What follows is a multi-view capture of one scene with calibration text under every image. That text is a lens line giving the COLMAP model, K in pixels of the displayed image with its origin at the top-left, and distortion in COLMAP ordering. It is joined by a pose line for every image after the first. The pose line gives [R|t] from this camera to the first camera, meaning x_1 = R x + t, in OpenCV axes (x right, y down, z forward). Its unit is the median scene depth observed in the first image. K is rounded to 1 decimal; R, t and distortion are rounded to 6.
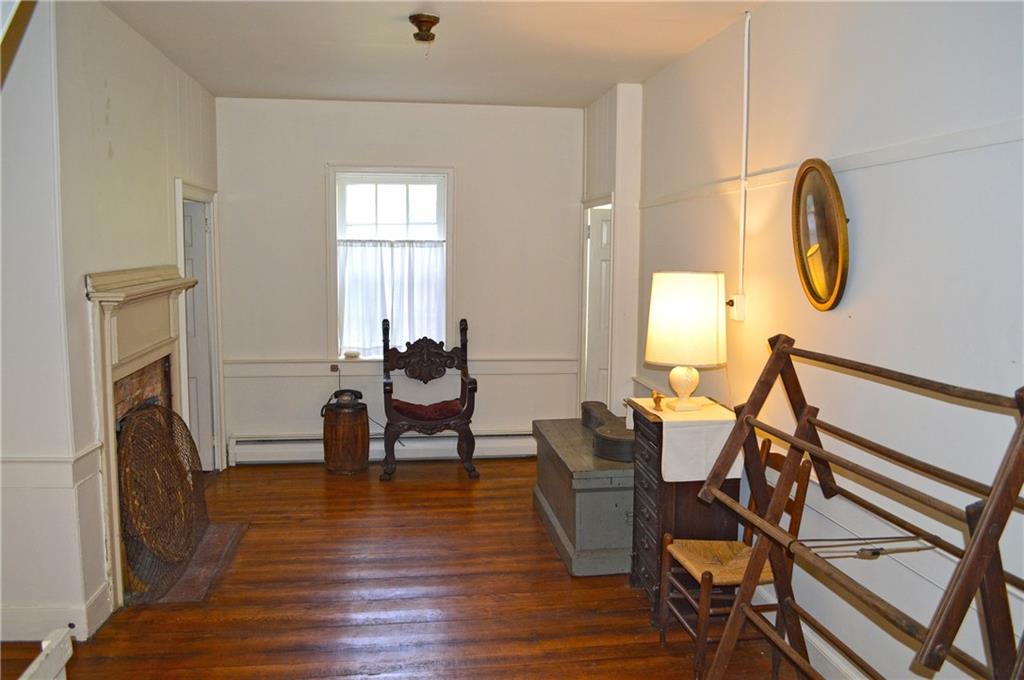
lens RADIAL K [[816.0, 0, 512.0], [0, 816.0, 340.0], [0, 0, 1]] dist [-0.103433, -0.002472]
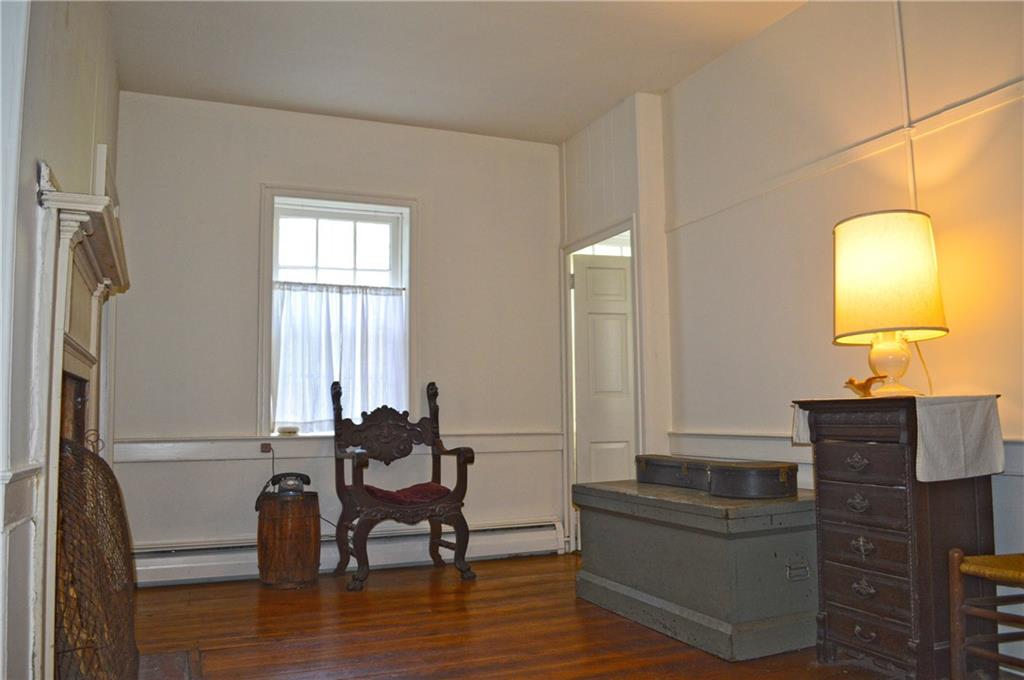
lens RADIAL K [[816.0, 0, 512.0], [0, 816.0, 340.0], [0, 0, 1]] dist [-0.103433, -0.002472]
pose [[0.967061, 0.000677, 0.254545, -0.188586], [0.049662, 0.980278, -0.191280, 0.090720], [-0.249654, 0.197621, 0.947955, 0.217073]]
